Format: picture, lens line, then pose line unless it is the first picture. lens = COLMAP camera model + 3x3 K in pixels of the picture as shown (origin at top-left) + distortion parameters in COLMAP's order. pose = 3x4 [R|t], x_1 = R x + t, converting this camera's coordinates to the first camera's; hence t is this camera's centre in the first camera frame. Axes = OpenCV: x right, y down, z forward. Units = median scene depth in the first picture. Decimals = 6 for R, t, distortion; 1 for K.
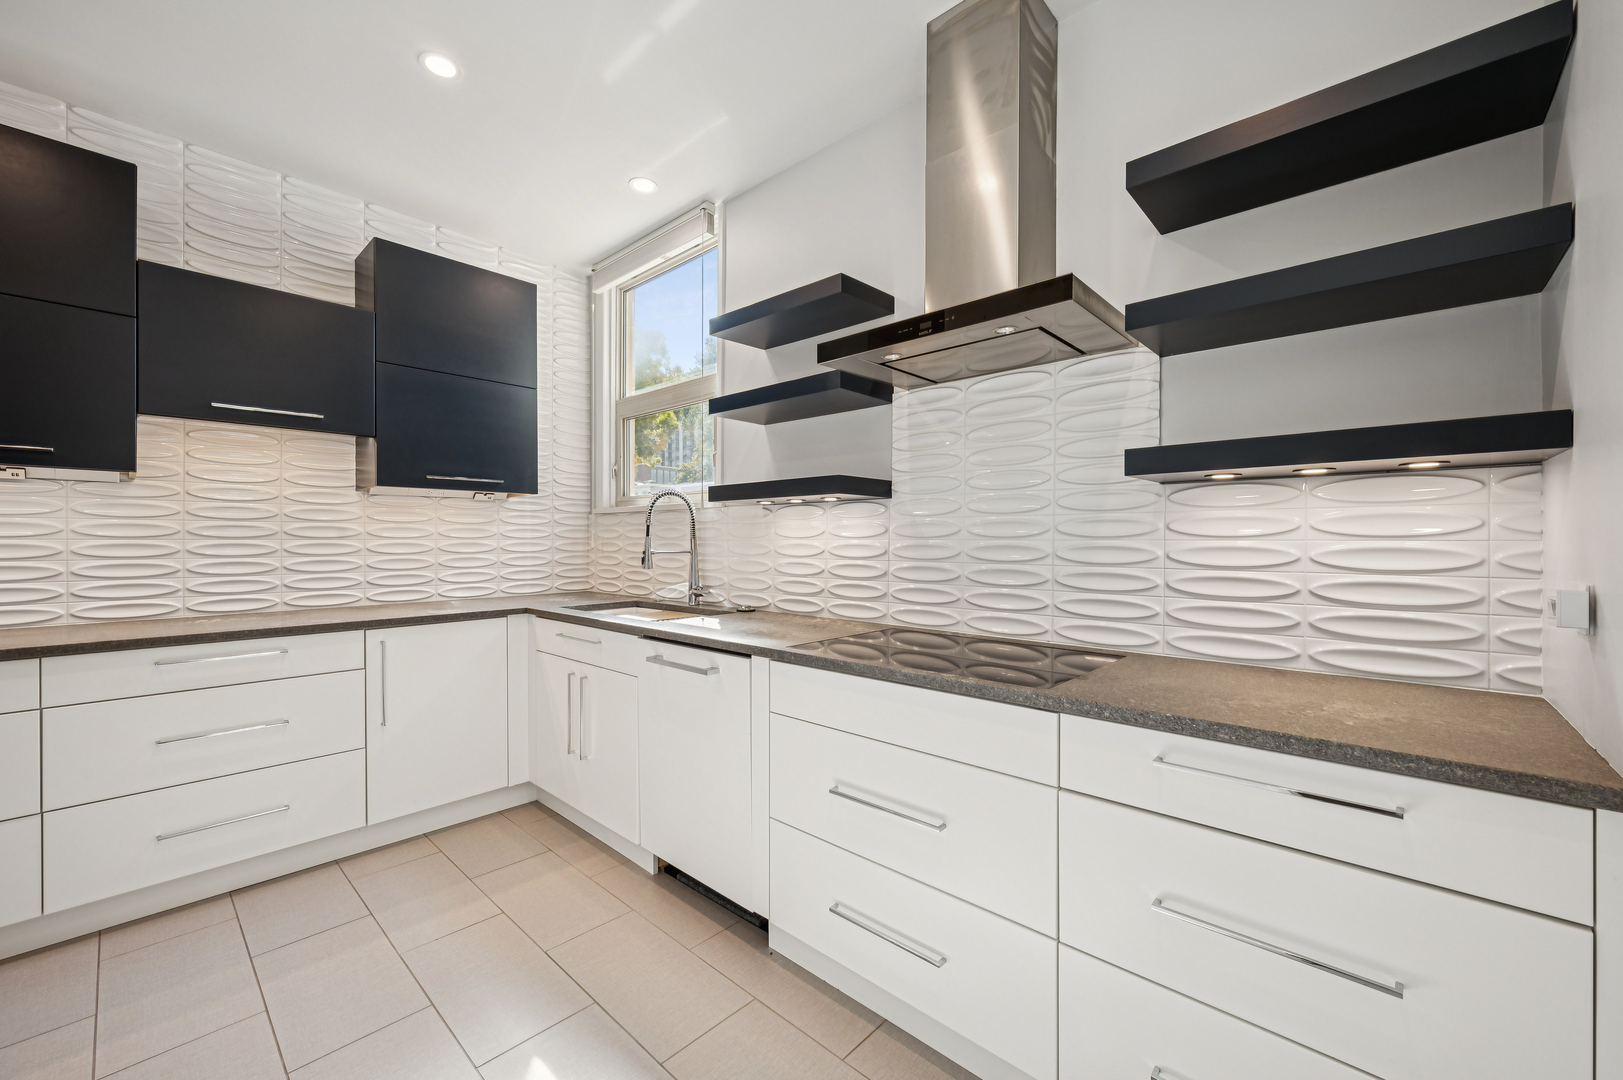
lens RADIAL K [[645.1, 0, 815.8], [0, 645.1, 540.2], [0, 0, 1]] dist [-0.002230, 0.000716]
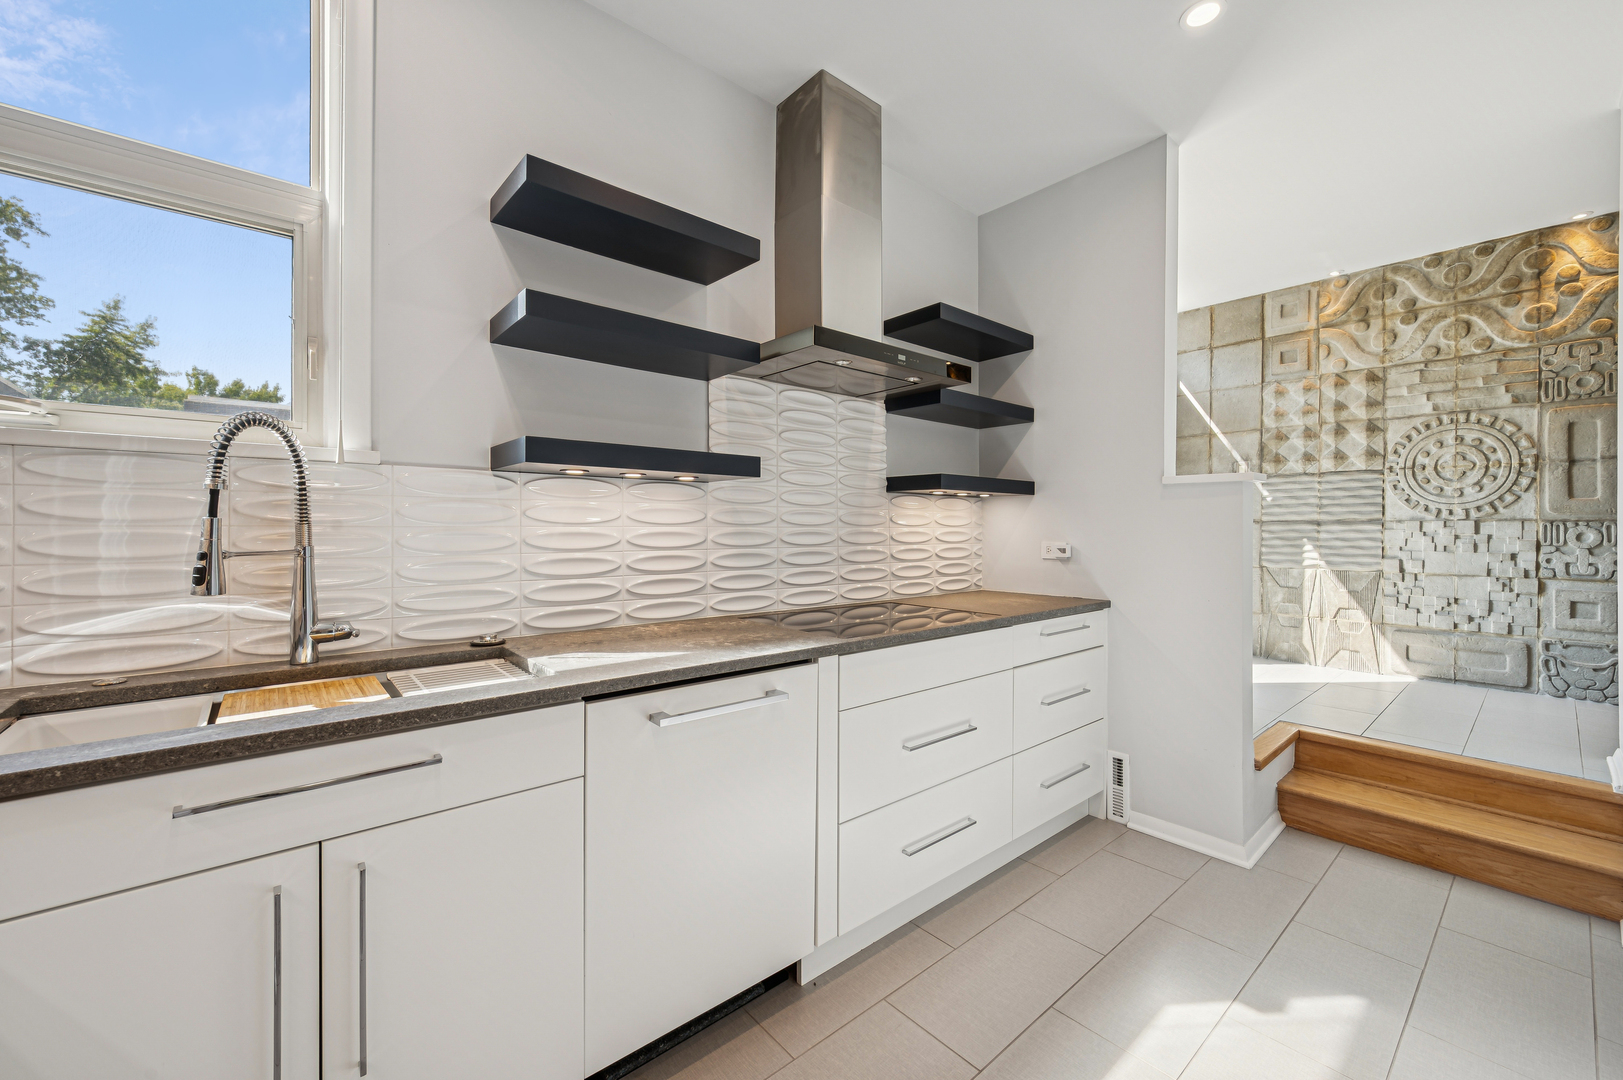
lens RADIAL K [[645.1, 0, 812.8], [0, 645.1, 529.2], [0, 0, 1]] dist [-0.002230, 0.000716]
pose [[0.115735, -0.003213, 0.993275, -0.805511], [-0.002592, 0.999990, 0.003536, -0.001037], [-0.993277, -0.002984, 0.115725, 0.750443]]
